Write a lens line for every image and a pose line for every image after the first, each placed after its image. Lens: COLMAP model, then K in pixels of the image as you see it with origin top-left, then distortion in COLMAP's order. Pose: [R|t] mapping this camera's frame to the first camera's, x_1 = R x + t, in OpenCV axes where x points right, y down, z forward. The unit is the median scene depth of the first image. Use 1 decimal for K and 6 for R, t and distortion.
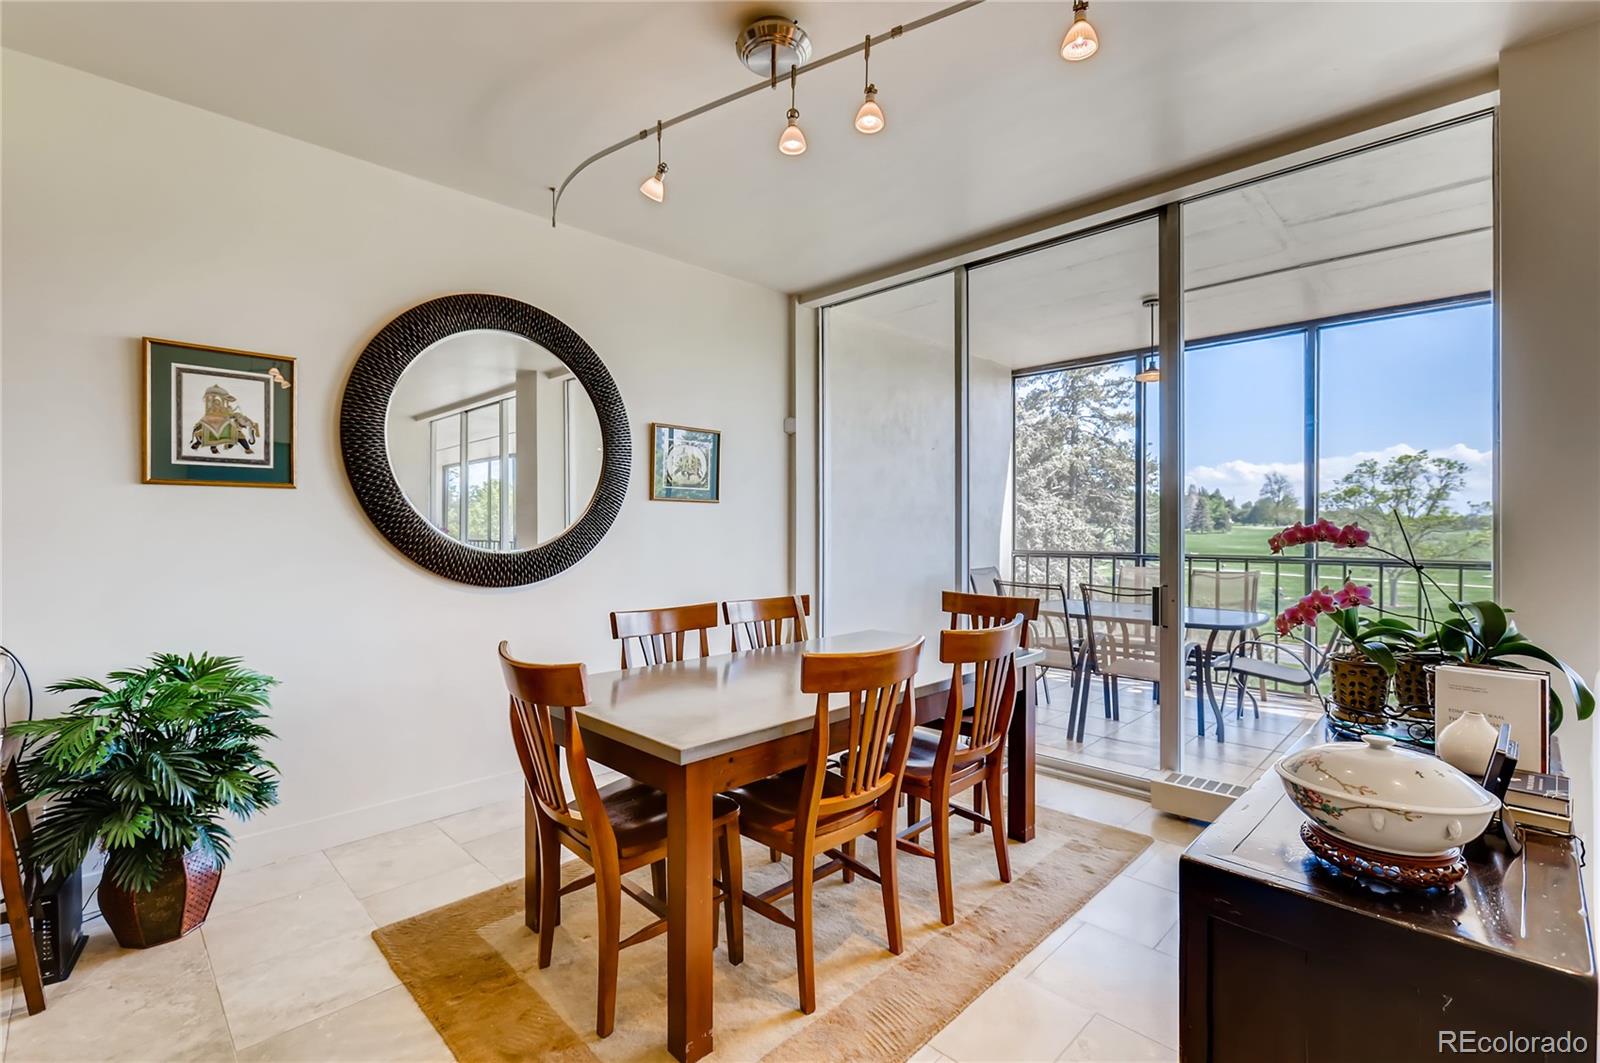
lens RADIAL K [[718.7, 0, 794.0], [0, 718.7, 529.8], [0, 0, 1]] dist [-0.008788, 0.000535]
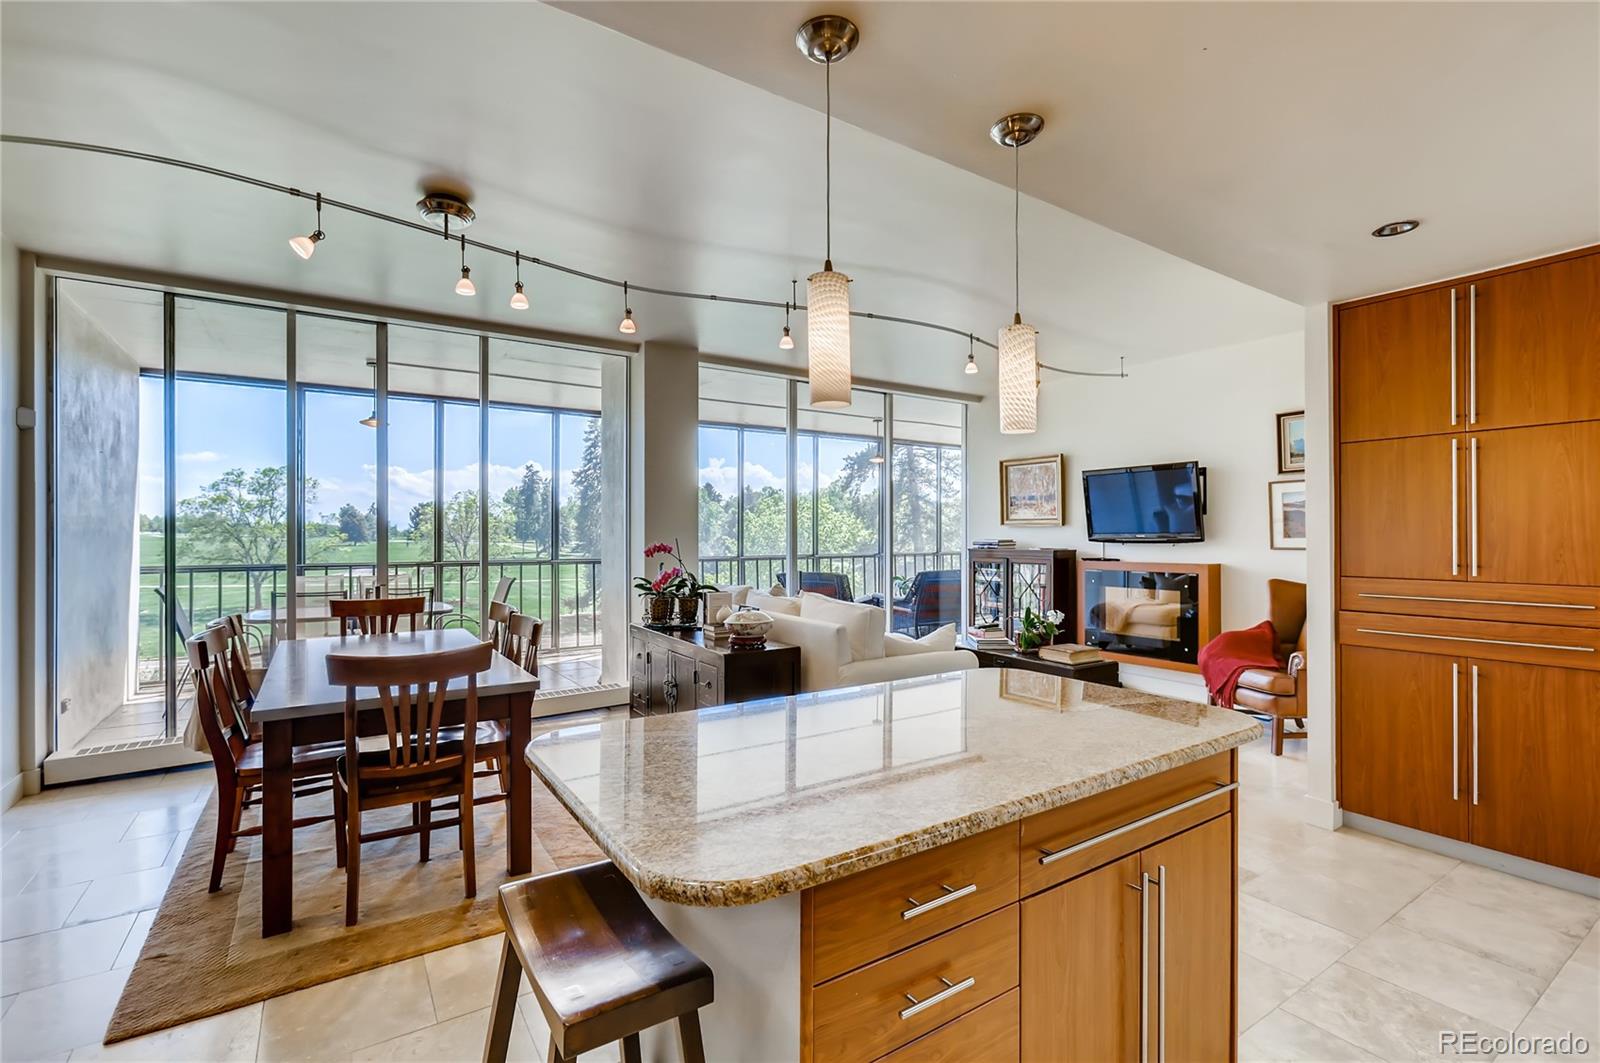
lens RADIAL K [[718.7, 0, 794.0], [0, 718.7, 529.8], [0, 0, 1]] dist [-0.008788, 0.000535]
pose [[0.201639, 0.006003, 0.979442, -0.963705], [0.003245, 0.999972, -0.006797, -0.023110], [-0.979455, 0.004549, 0.201613, 0.030836]]
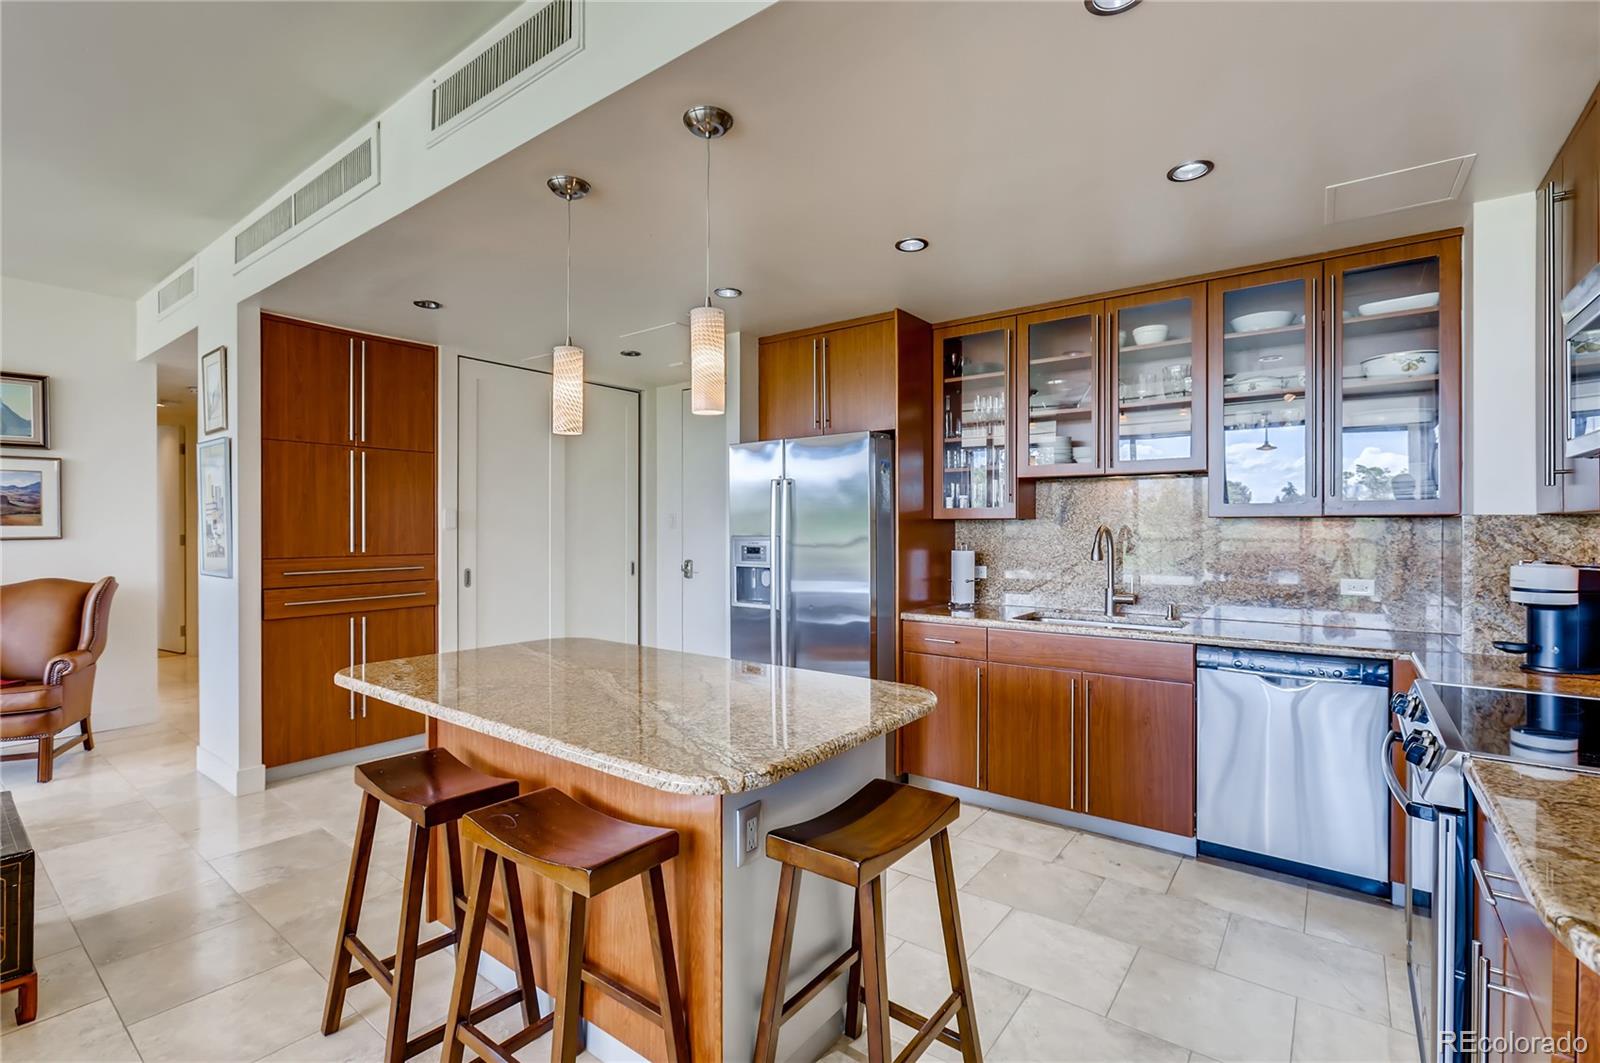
lens RADIAL K [[718.7, 0, 794.0], [0, 718.7, 529.8], [0, 0, 1]] dist [-0.008788, 0.000535]
pose [[-0.990613, -0.000988, -0.136696, -0.454916], [-0.001773, 0.999983, 0.005619, -0.014844], [0.136688, 0.005808, -0.990597, 0.746398]]
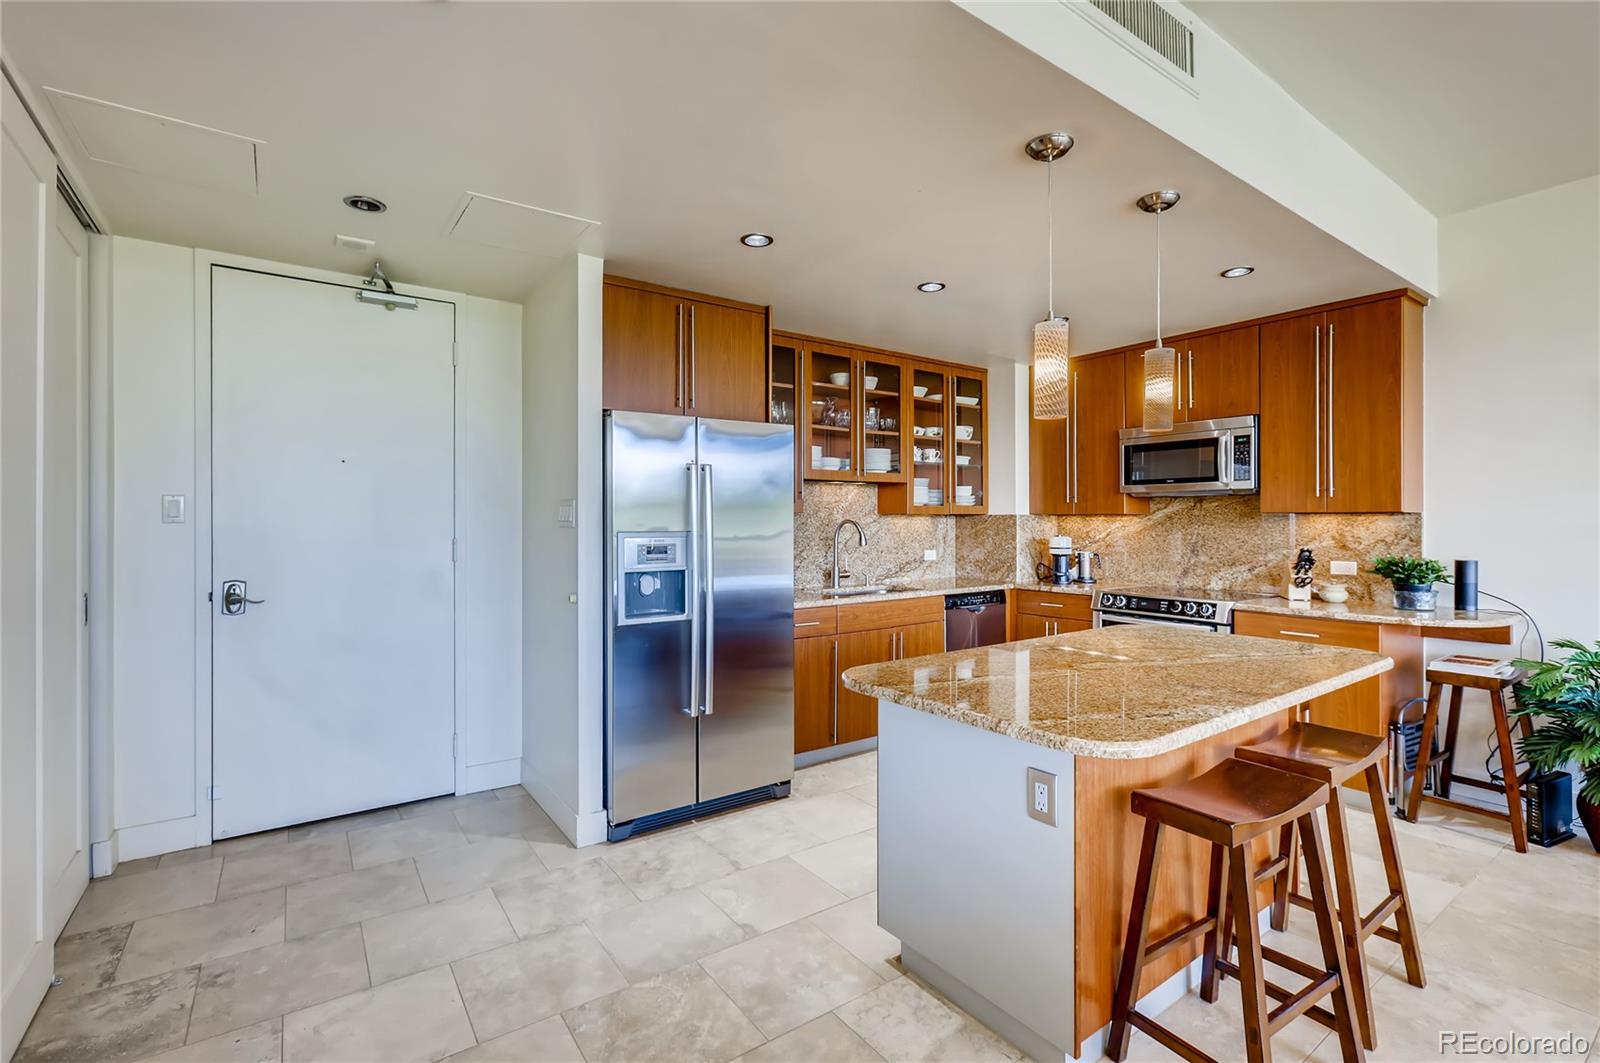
lens RADIAL K [[725.9, 0, 806.9], [0, 725.9, 540.2], [0, 0, 1]] dist [-0.001561, -0.000004]
pose [[-0.155102, 0.025698, -0.987564, 0.435193], [-0.000674, 0.999659, 0.026118, -0.012331], [0.987898, 0.004717, -0.155032, -0.167544]]
